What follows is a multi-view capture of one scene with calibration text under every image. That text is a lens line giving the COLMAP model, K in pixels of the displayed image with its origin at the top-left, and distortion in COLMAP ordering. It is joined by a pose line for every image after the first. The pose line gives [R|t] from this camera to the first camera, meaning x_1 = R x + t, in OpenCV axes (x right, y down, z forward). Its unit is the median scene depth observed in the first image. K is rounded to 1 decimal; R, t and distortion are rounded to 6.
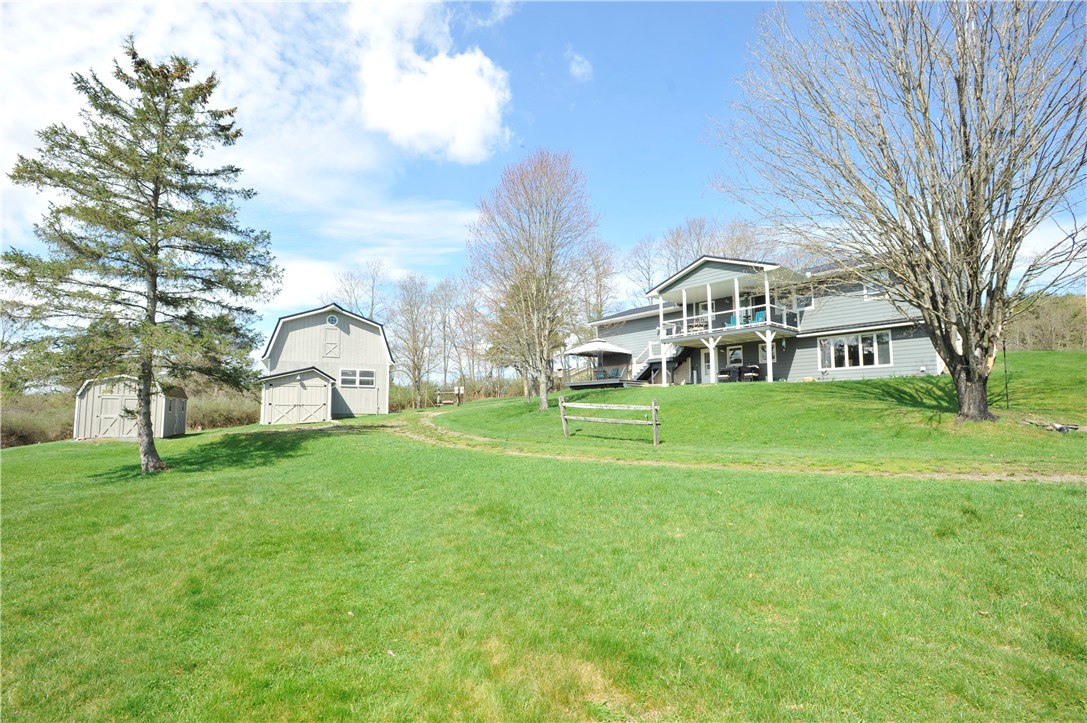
lens RADIAL K [[527.7, 0, 543.5], [0, 527.7, 361.5], [0, 0, 1]] dist [-0.036249, 0.000398]
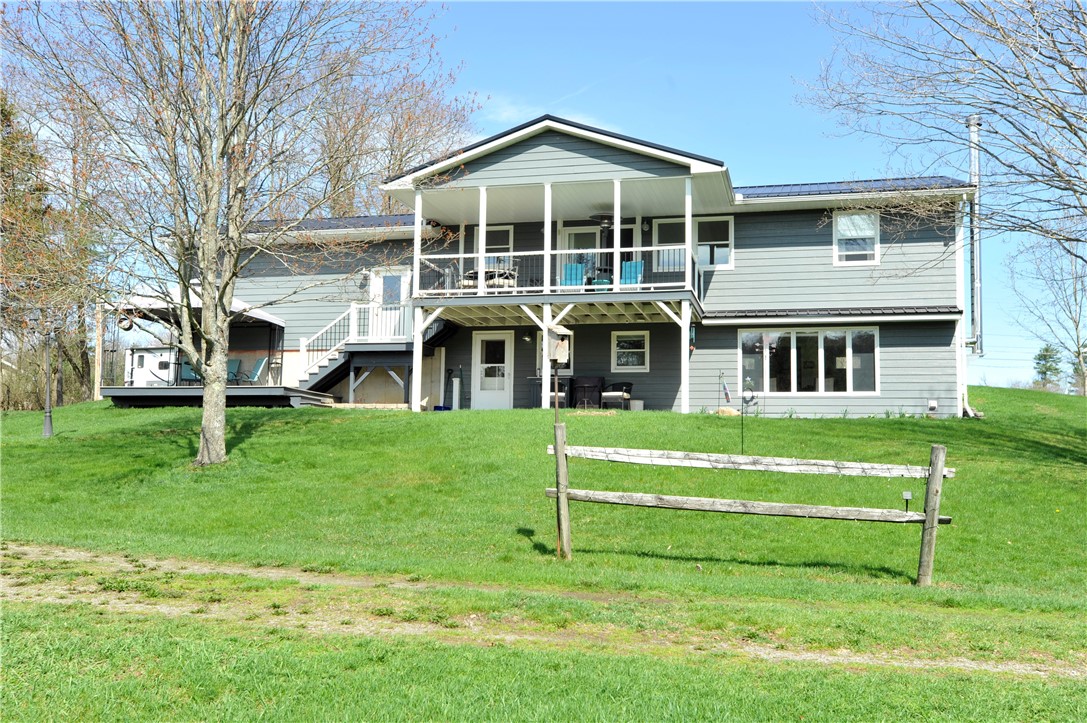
lens RADIAL K [[1051.9, 0, 543.5], [0, 1051.9, 361.5], [0, 0, 1]] dist [-0.019395, -0.008984]
pose [[0.806227, 0.080147, 0.586153, -0.198388], [-0.077773, 0.996541, -0.029287, 0.028065], [-0.586472, -0.021975, 0.809671, 0.299715]]
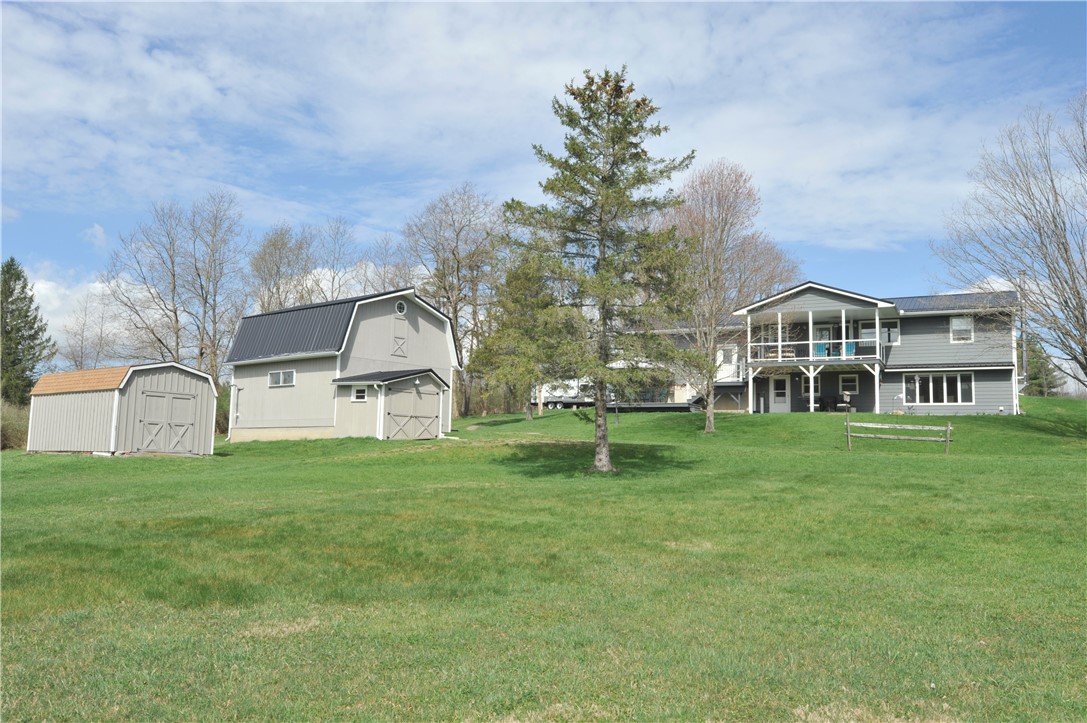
lens RADIAL K [[918.3, 0, 543.5], [0, 918.3, 361.5], [0, 0, 1]] dist [0.017312, 0.005562]
pose [[0.909559, 0.067775, 0.410010, -0.865630], [-0.064303, 0.997682, -0.022269, 0.017704], [-0.410569, -0.006110, 0.911809, -0.372222]]
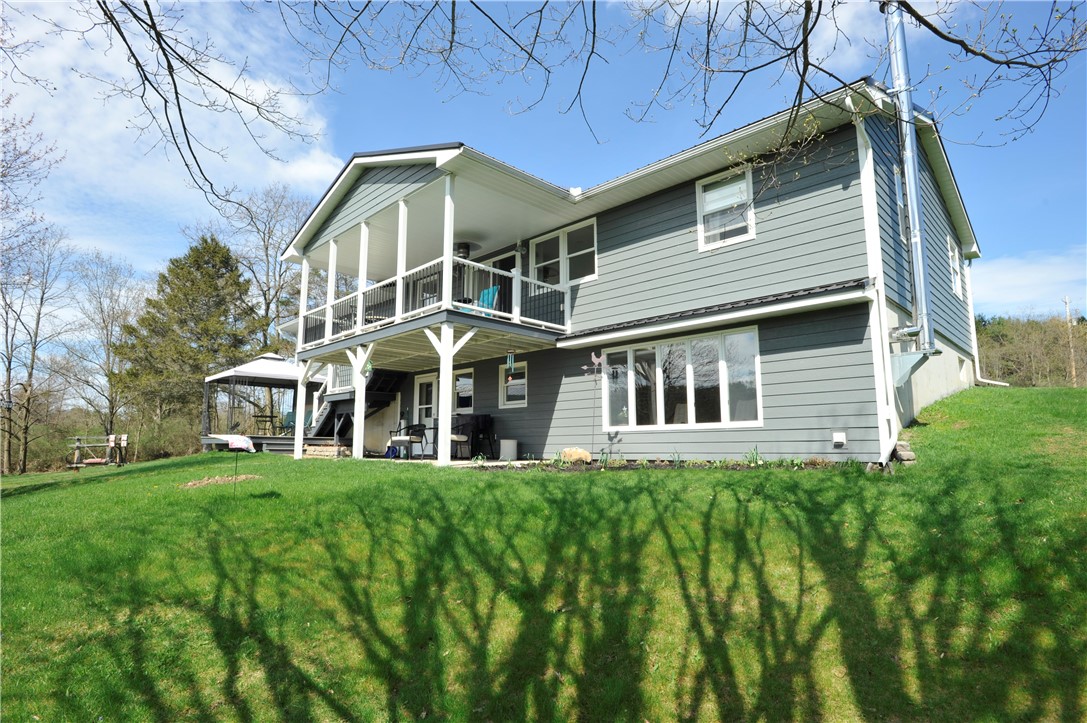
lens RADIAL K [[590.2, 0, 543.5], [0, 590.2, 361.5], [0, 0, 1]] dist [-0.065888, 0.000143]
pose [[0.994084, 0.012743, 0.107864, 0.423219], [-0.007759, 0.998888, -0.046500, -0.014044], [-0.108337, 0.045388, 0.993078, 0.542510]]
